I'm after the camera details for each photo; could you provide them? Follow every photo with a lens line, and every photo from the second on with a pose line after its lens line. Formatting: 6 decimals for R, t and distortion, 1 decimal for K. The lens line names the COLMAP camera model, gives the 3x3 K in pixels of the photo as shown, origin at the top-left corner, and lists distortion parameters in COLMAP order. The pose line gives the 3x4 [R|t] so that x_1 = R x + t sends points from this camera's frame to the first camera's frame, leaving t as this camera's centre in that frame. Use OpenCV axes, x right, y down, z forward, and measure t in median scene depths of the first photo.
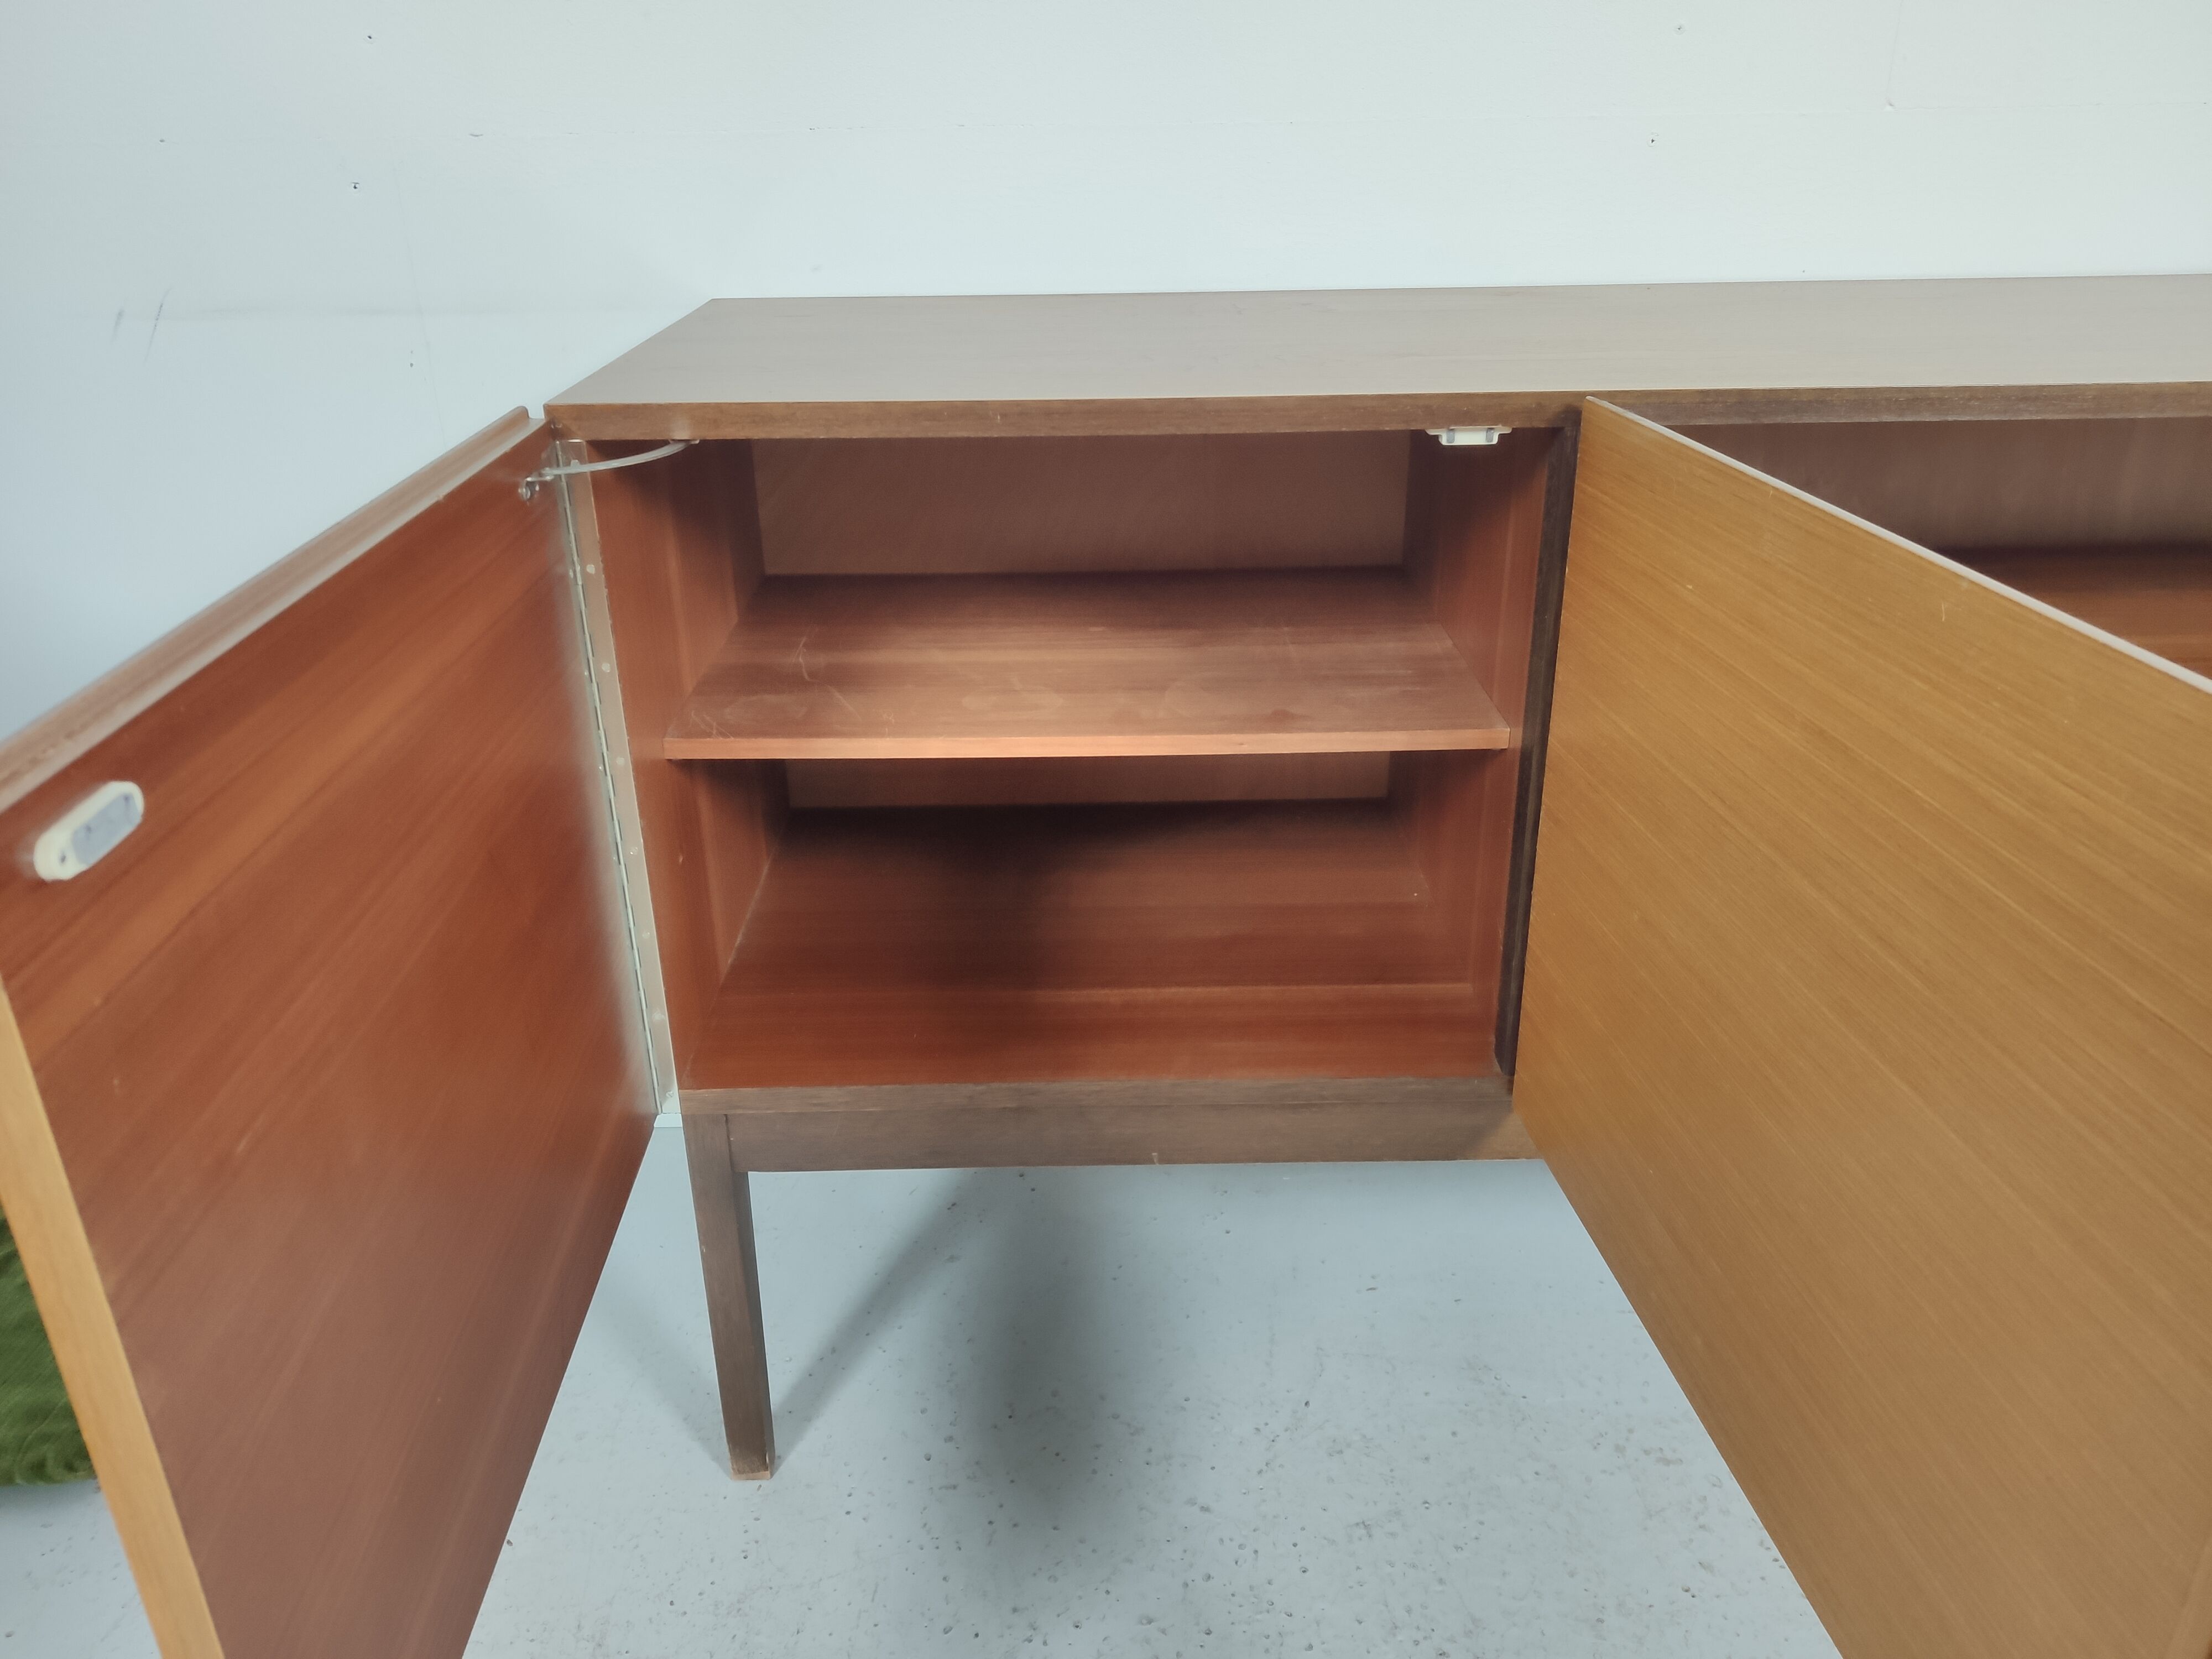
lens RADIAL K [[1690.9, 0, 1106.0], [0, 1690.9, 829.5], [0, 0, 1]] dist [-0.002567, 0.013140]
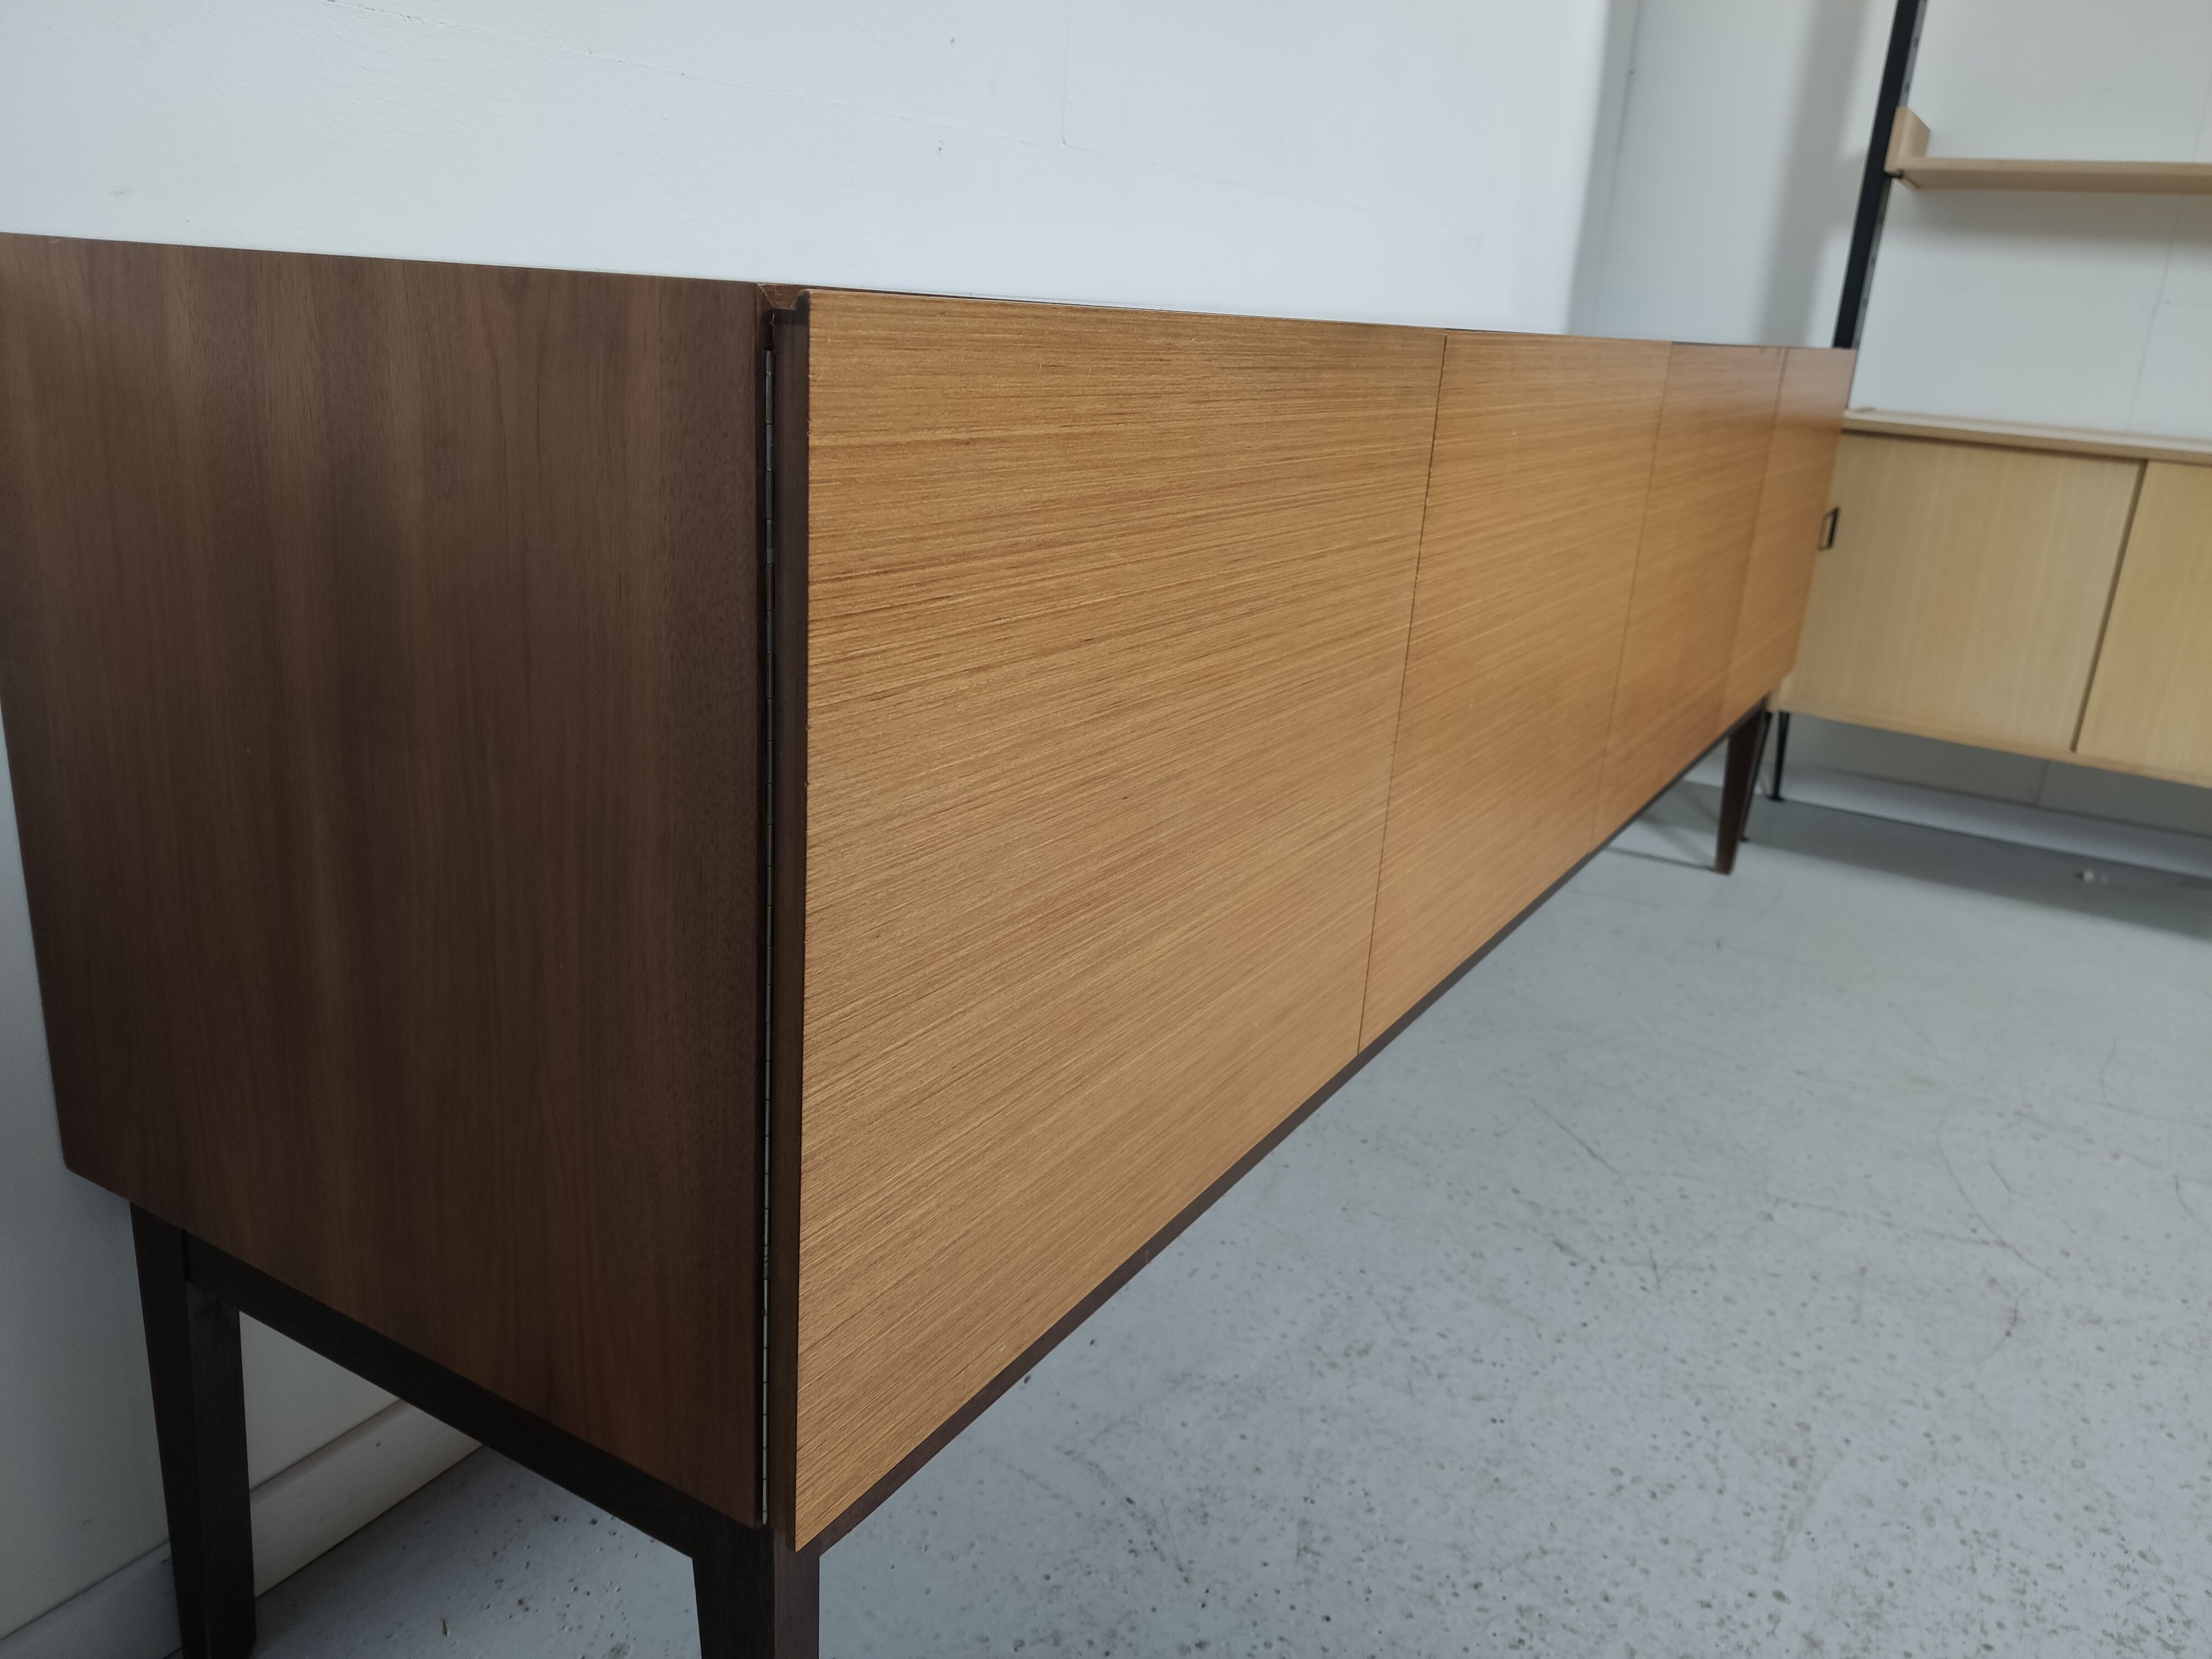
lens RADIAL K [[1689.6, 0, 1127.9], [0, 1689.6, 834.5], [0, 0, 1]] dist [0.001747, 0.012752]
pose [[0.516707, -0.216606, 0.828309, -0.569674], [0.286407, 0.955459, 0.071193, -0.060463], [-0.806836, 0.200447, 0.555730, 0.462557]]
